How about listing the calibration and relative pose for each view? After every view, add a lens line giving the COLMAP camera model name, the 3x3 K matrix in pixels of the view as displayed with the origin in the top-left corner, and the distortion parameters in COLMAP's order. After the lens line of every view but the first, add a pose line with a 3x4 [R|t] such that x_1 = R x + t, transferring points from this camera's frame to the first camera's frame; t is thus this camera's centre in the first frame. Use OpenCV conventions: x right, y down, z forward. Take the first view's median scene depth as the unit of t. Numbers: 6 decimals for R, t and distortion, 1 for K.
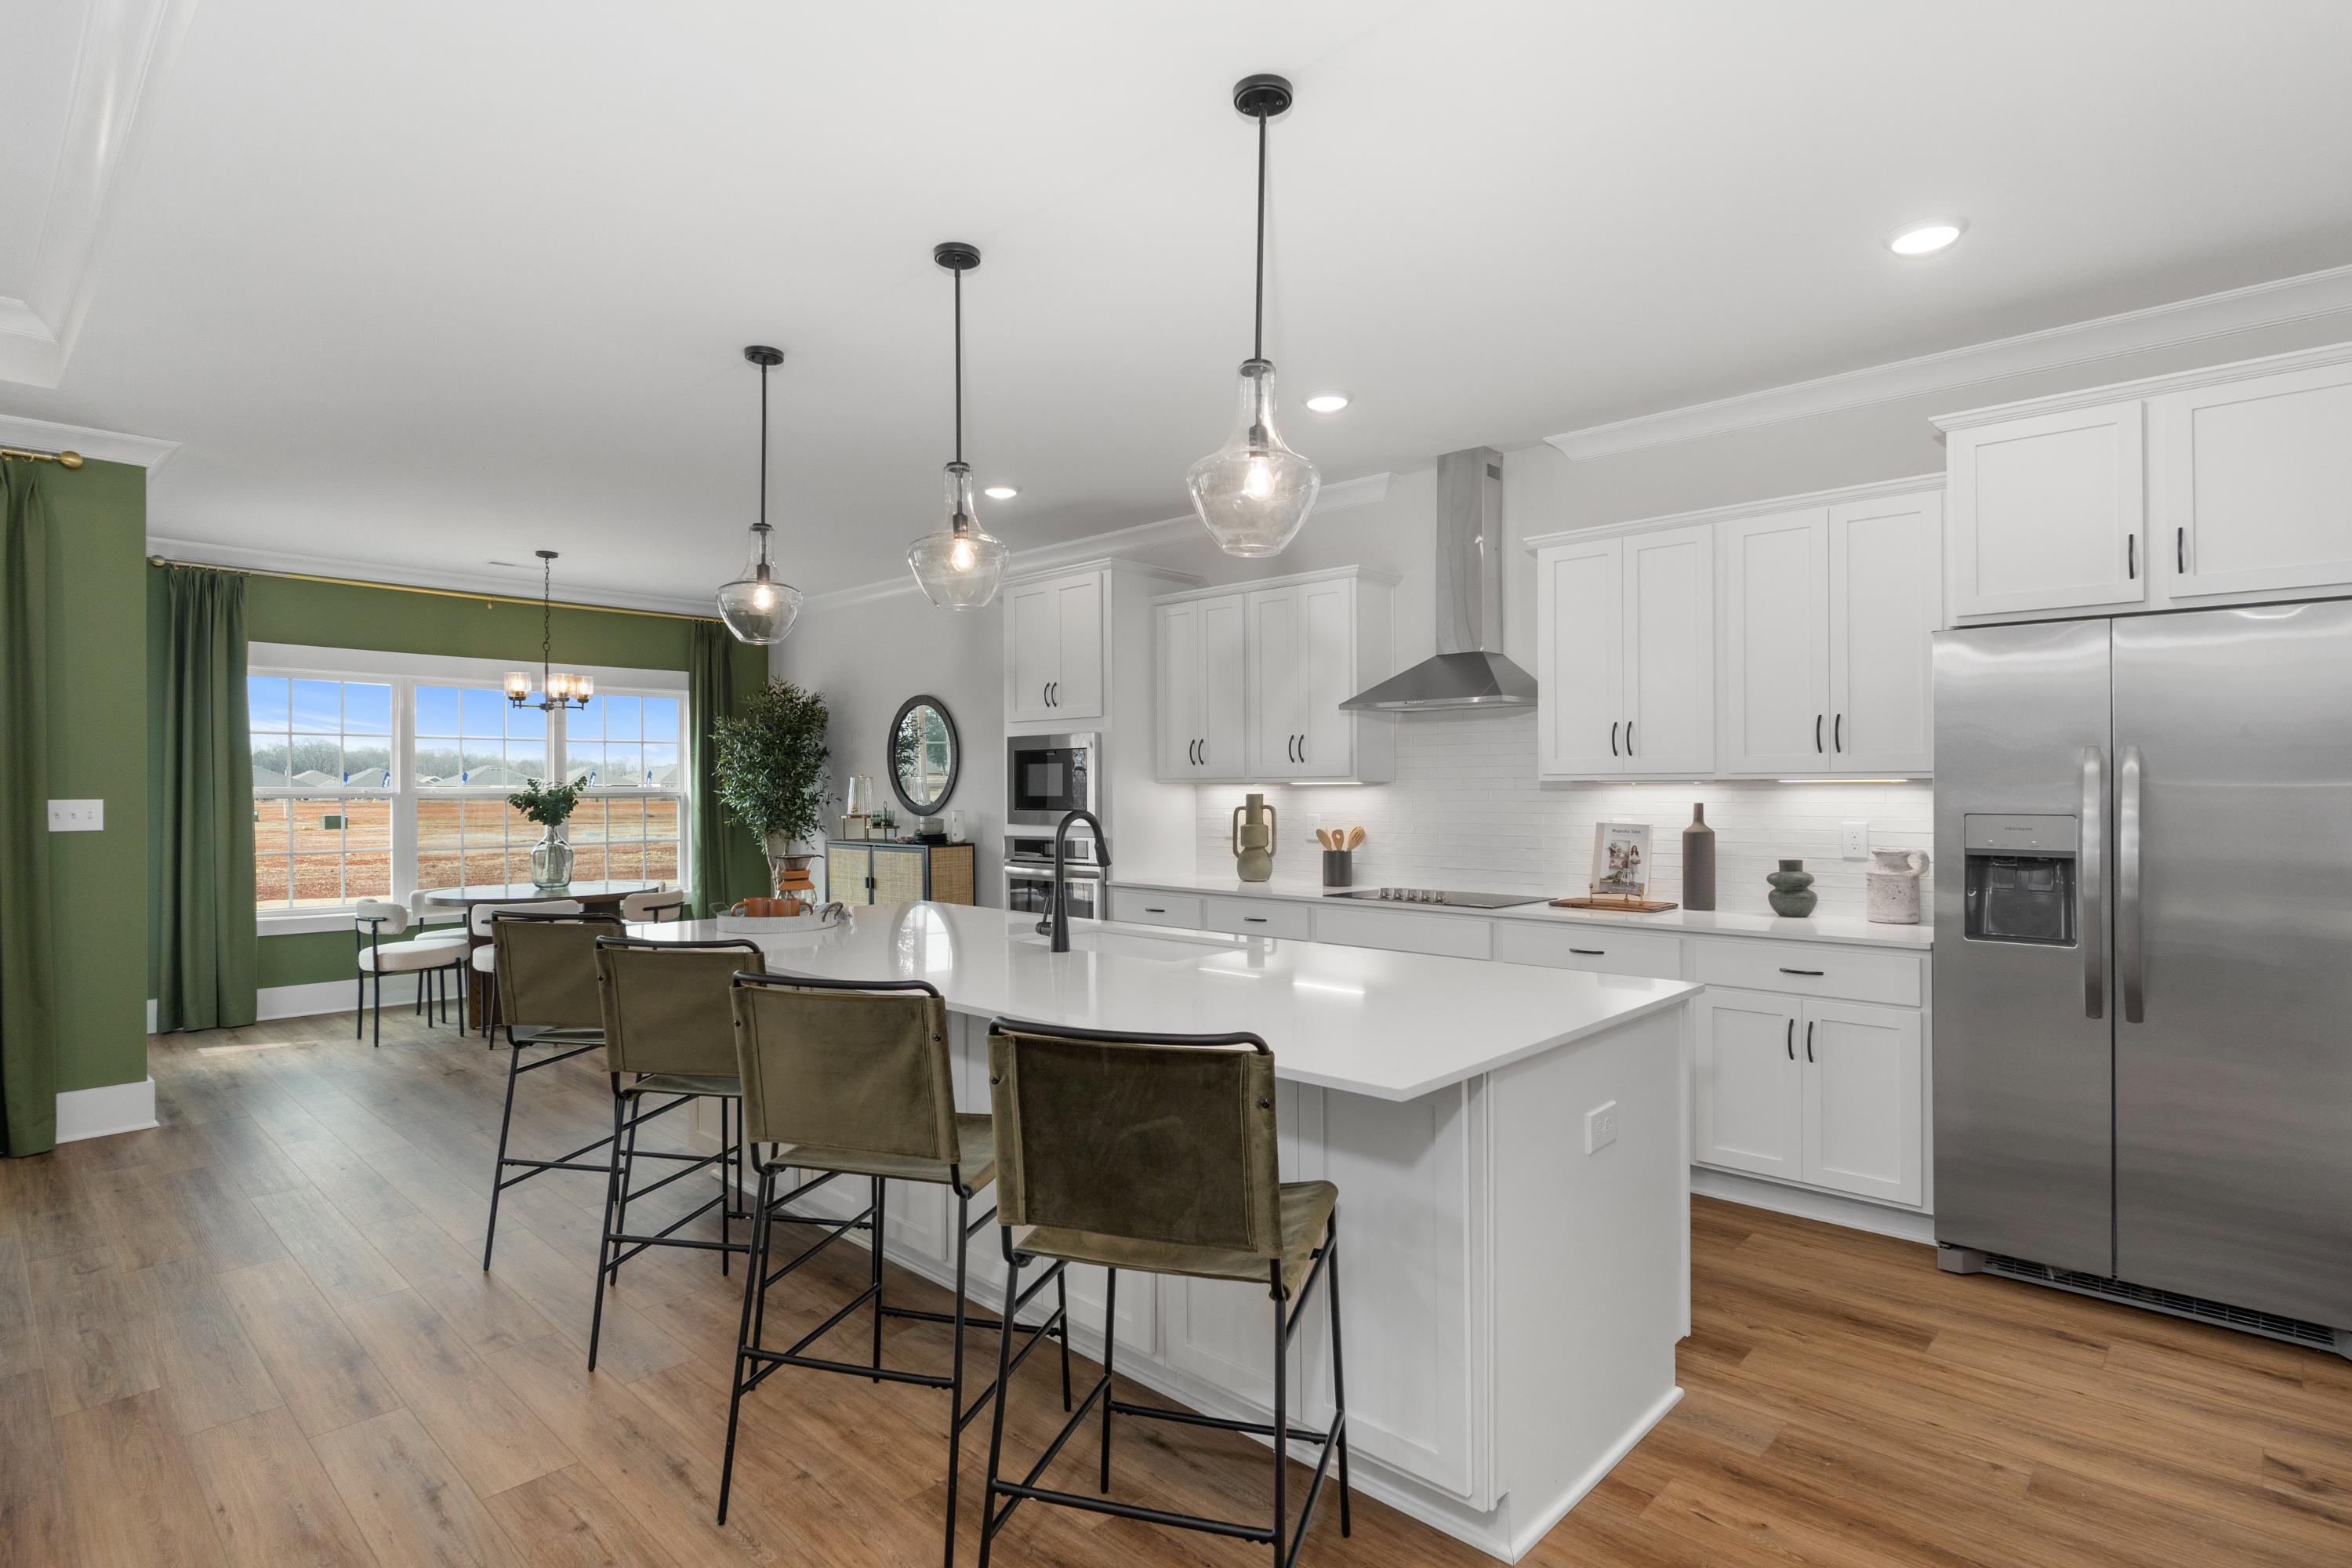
lens RADIAL K [[1169.1, 0, 1192.1], [0, 1169.1, 778.1], [0, 0, 1]] dist [0.000569, 0.000029]
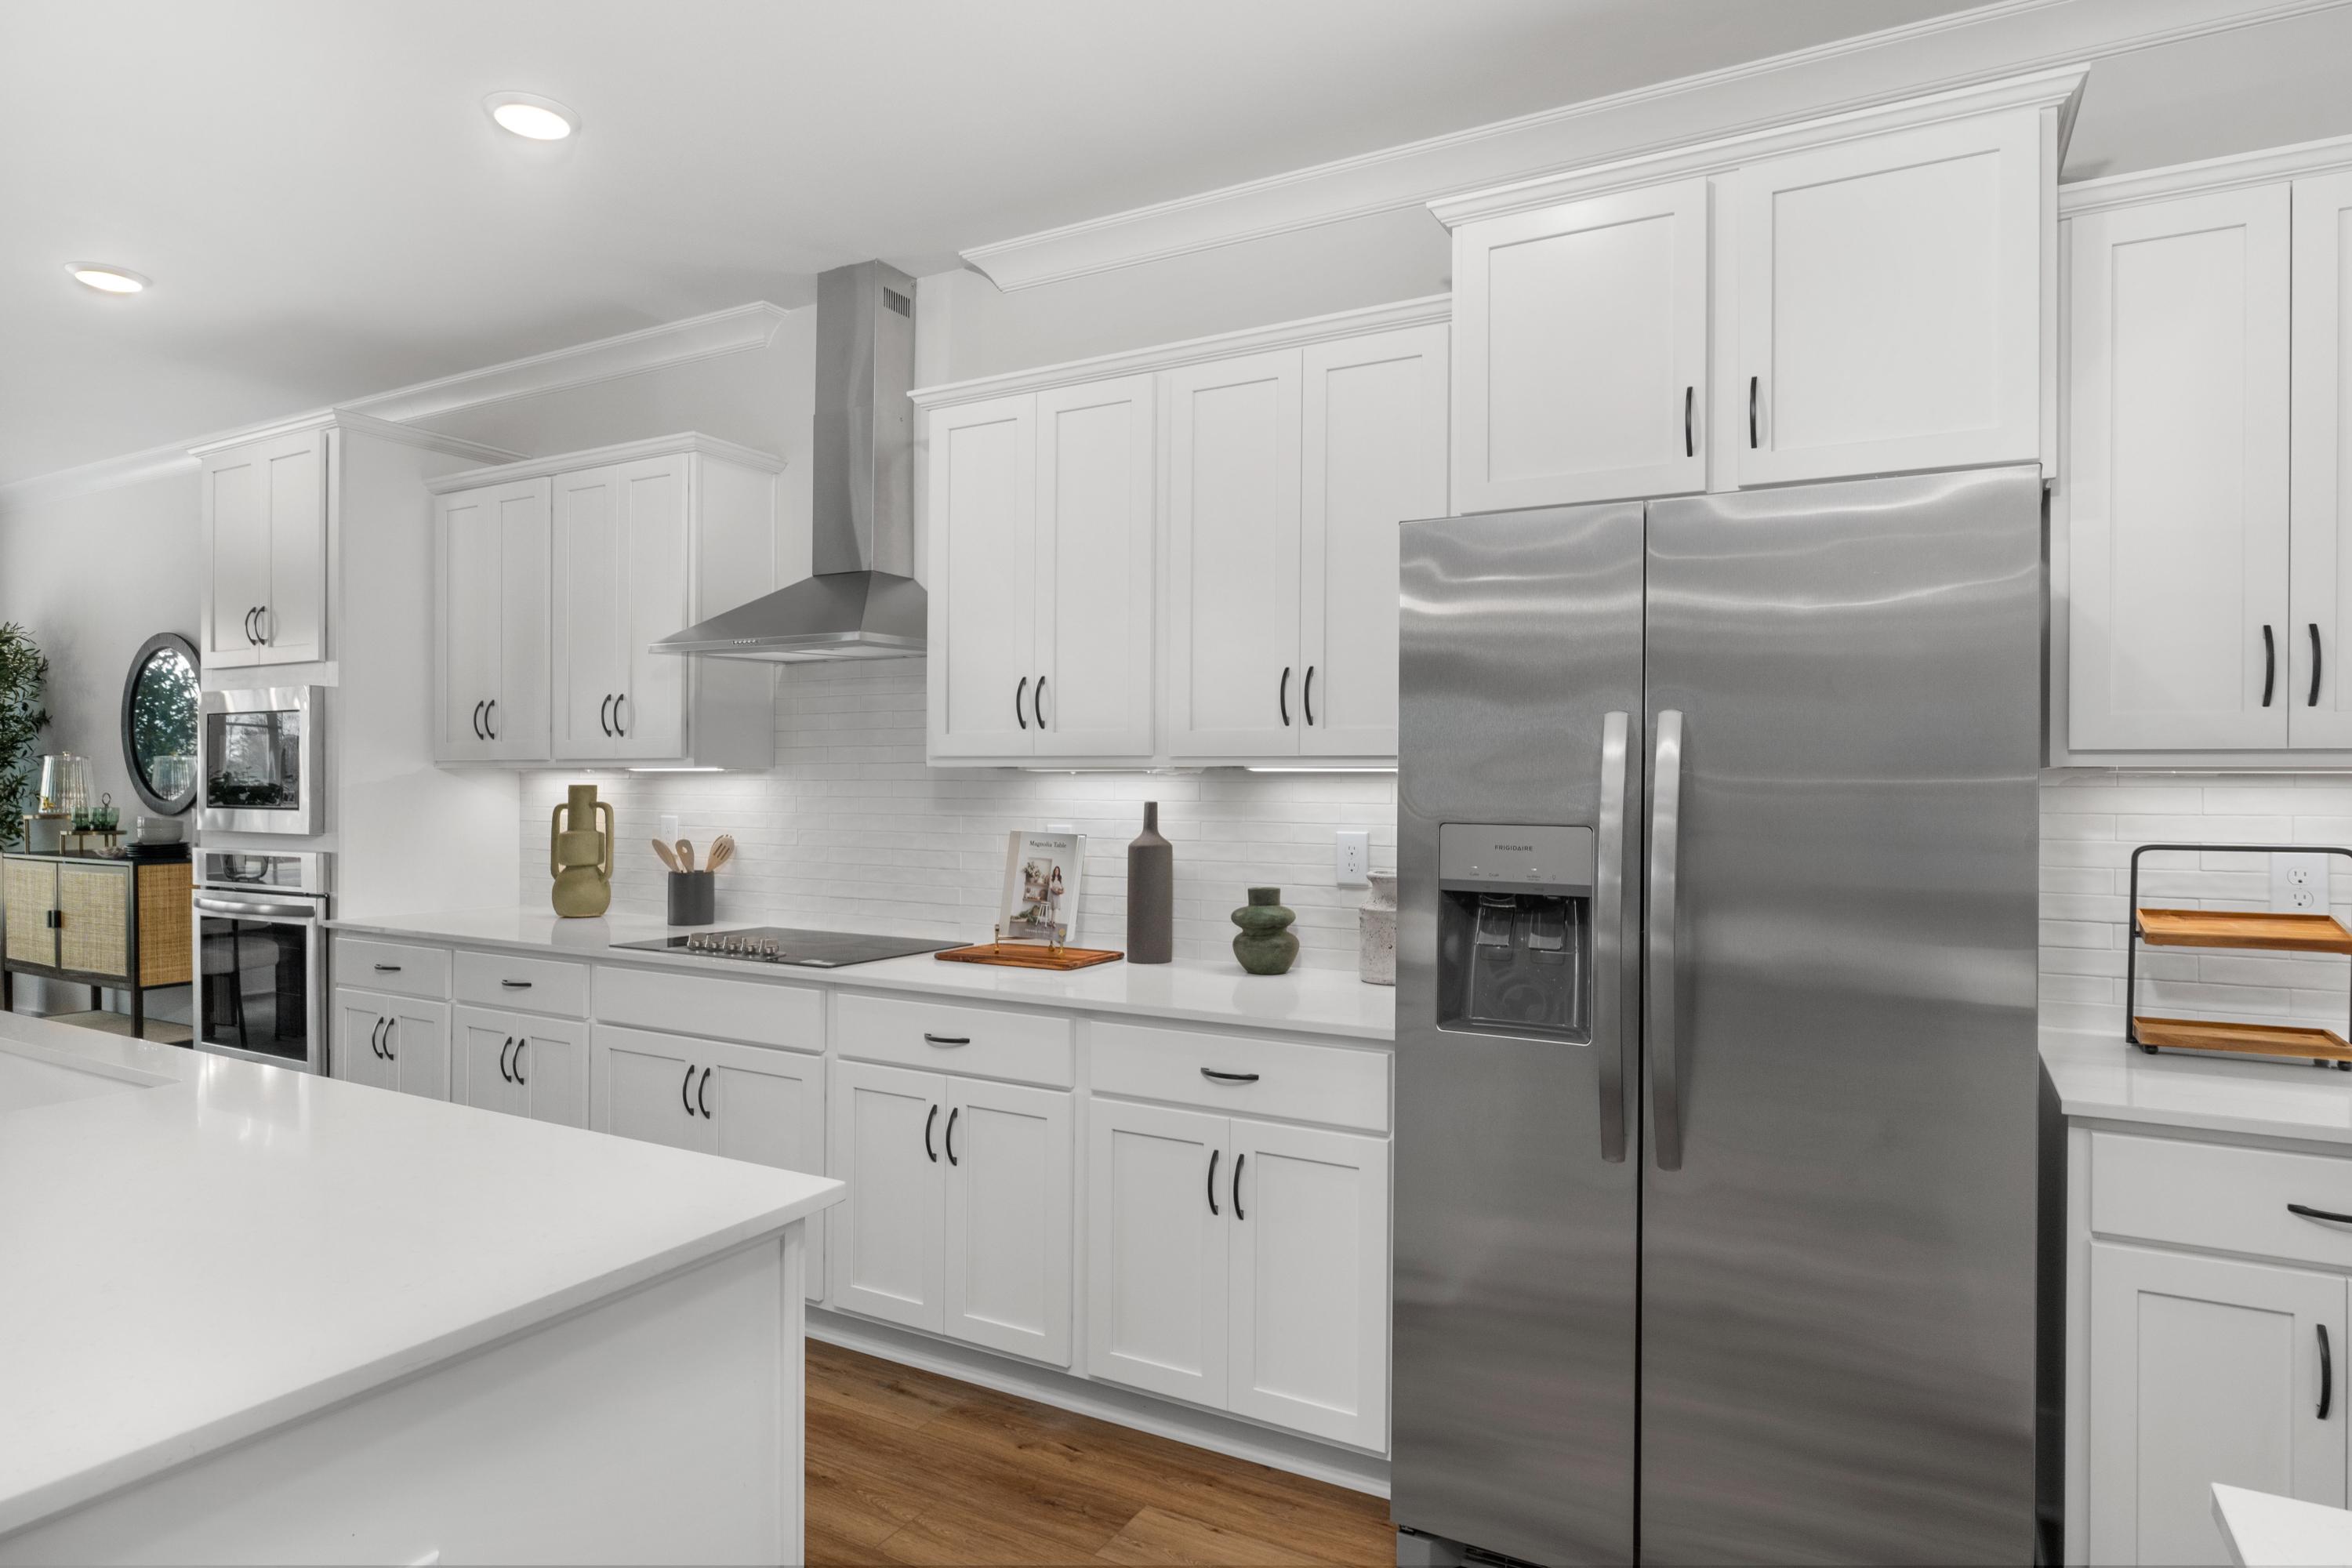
lens RADIAL K [[1271.3, 0, 1176.0], [0, 1271.3, 784.0], [0, 0, 1]] dist [-0.003081, -0.000523]
pose [[0.971786, 0.007827, 0.235735, 0.276483], [-0.010050, 0.999916, 0.008230, 0.004936], [-0.235651, -0.010367, 0.971782, 0.292444]]
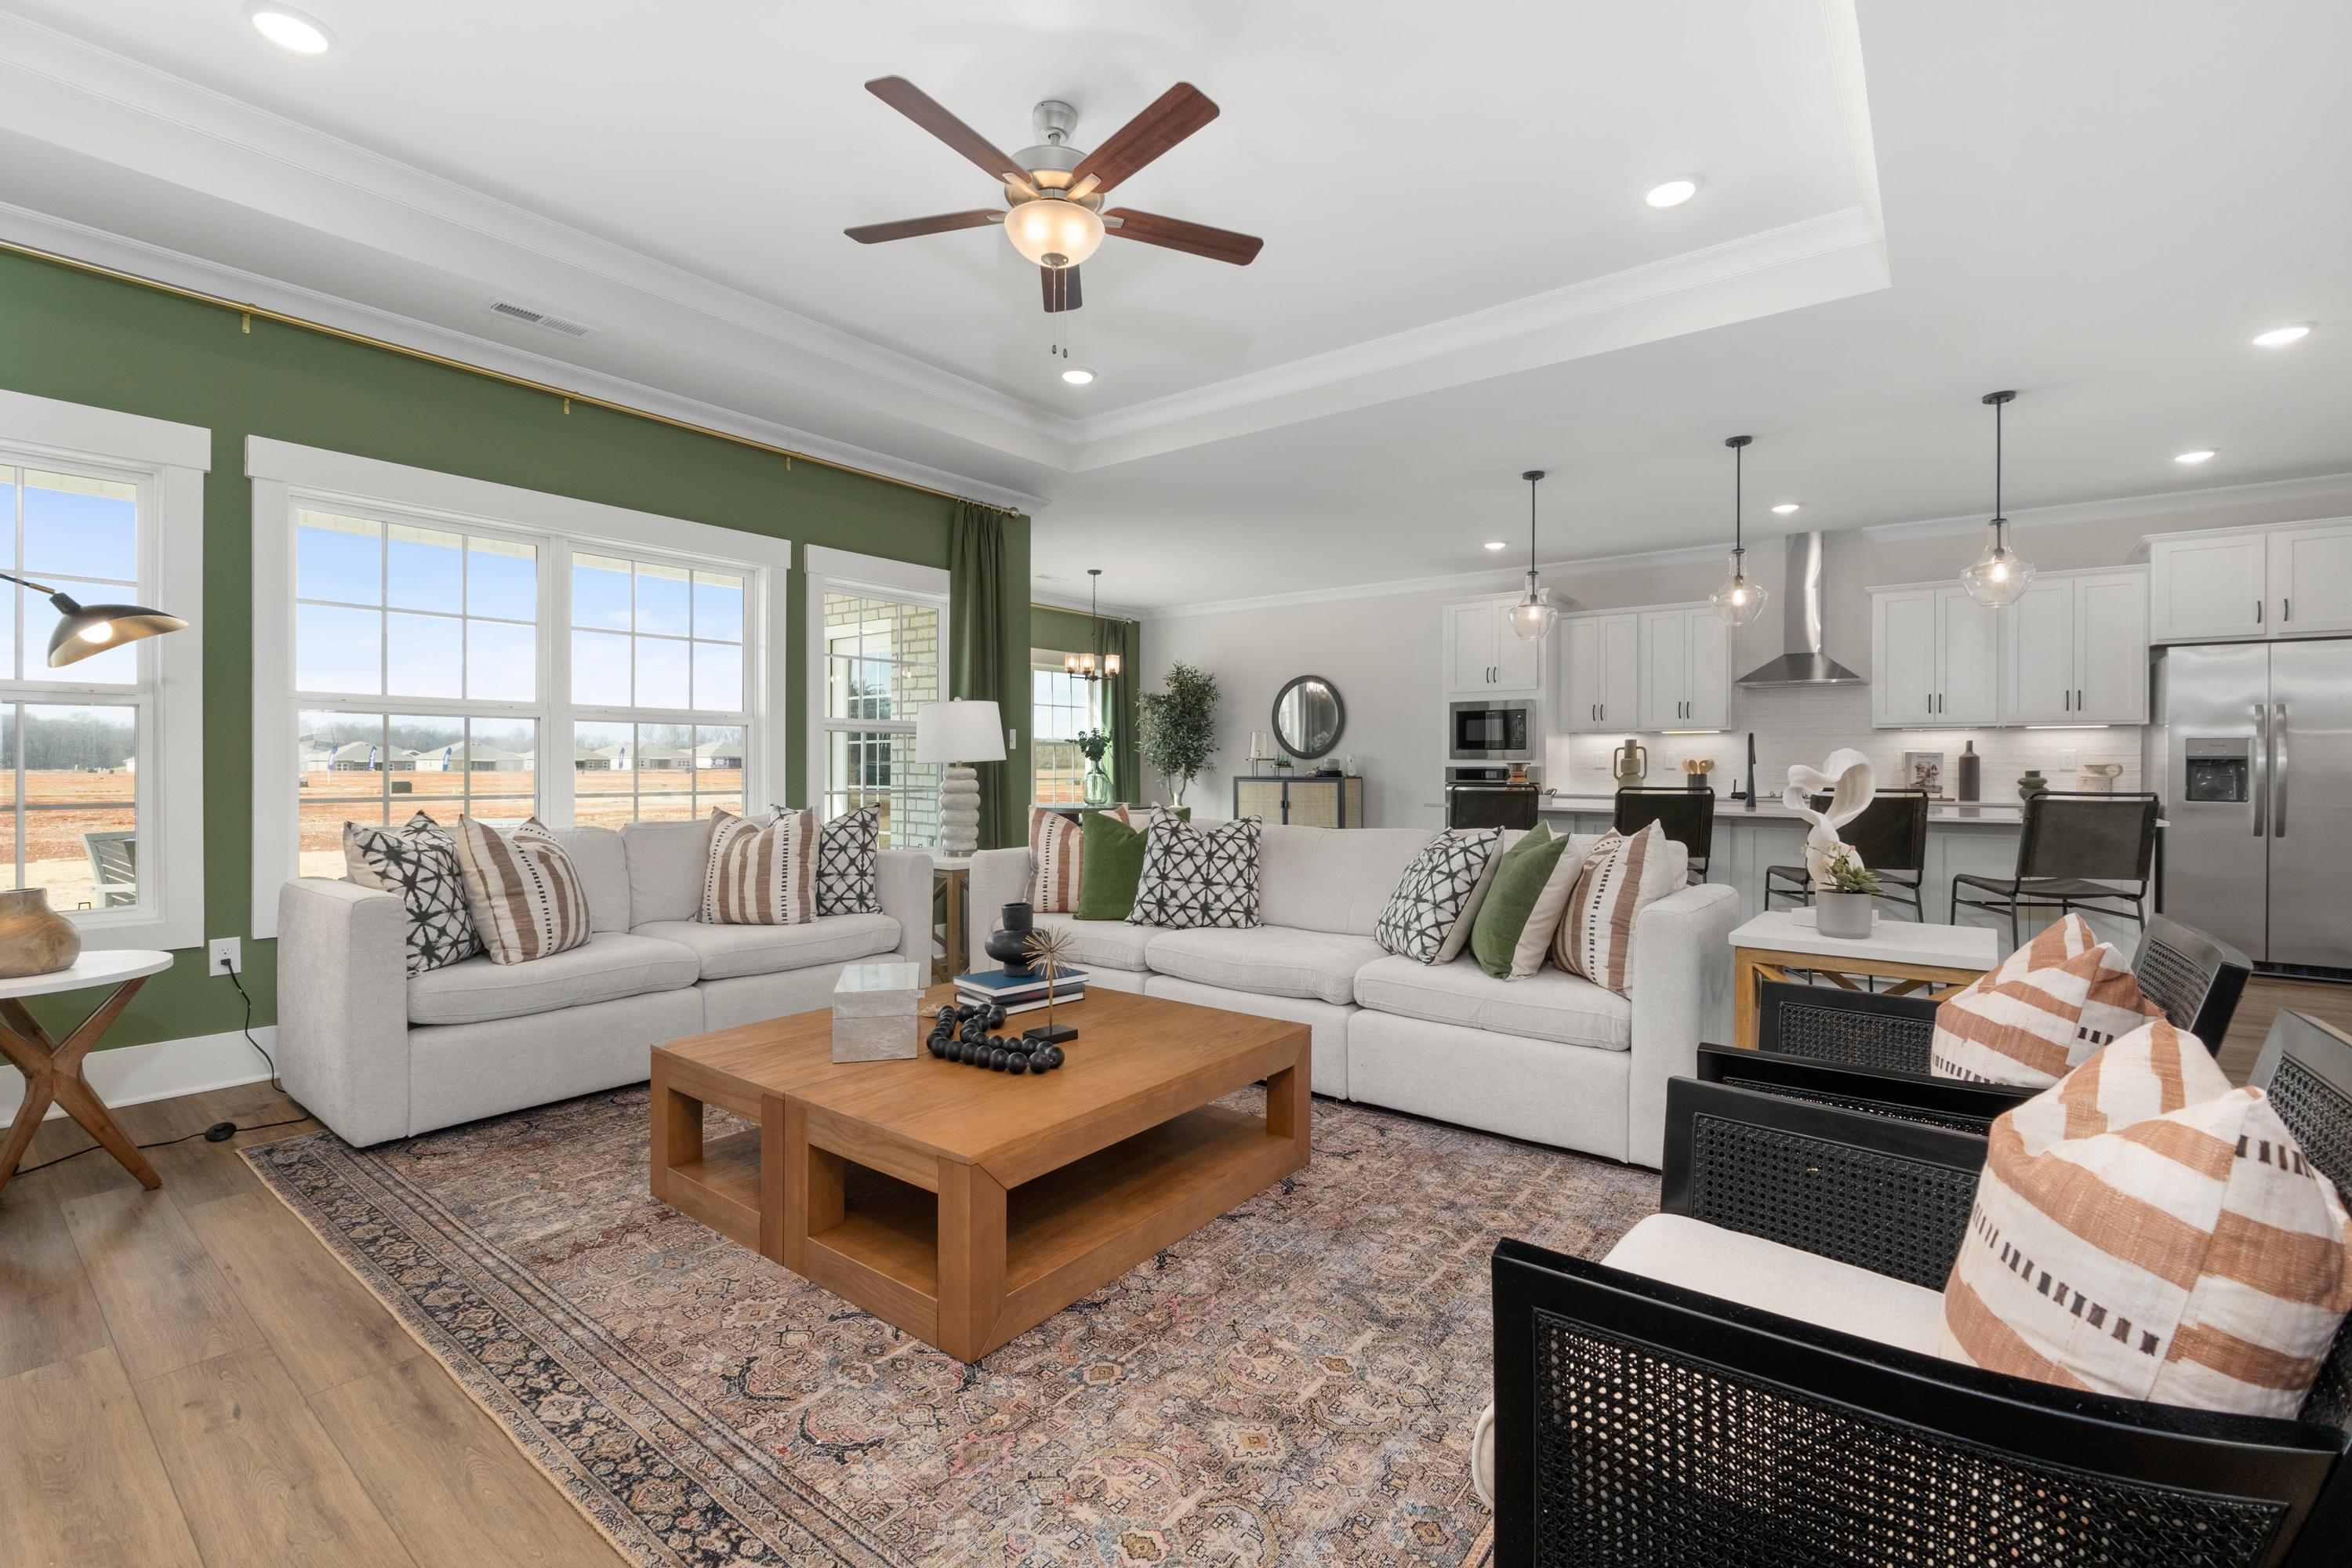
lens RADIAL K [[1014.9, 0, 1185.1], [0, 1014.9, 769.0], [0, 0, 1]] dist [-0.001868, -0.000093]
pose [[0.994484, 0.007584, 0.104618, -0.911765], [-0.008709, 0.999909, 0.010308, 0.058844], [-0.104530, -0.011163, 0.994459, -0.406149]]
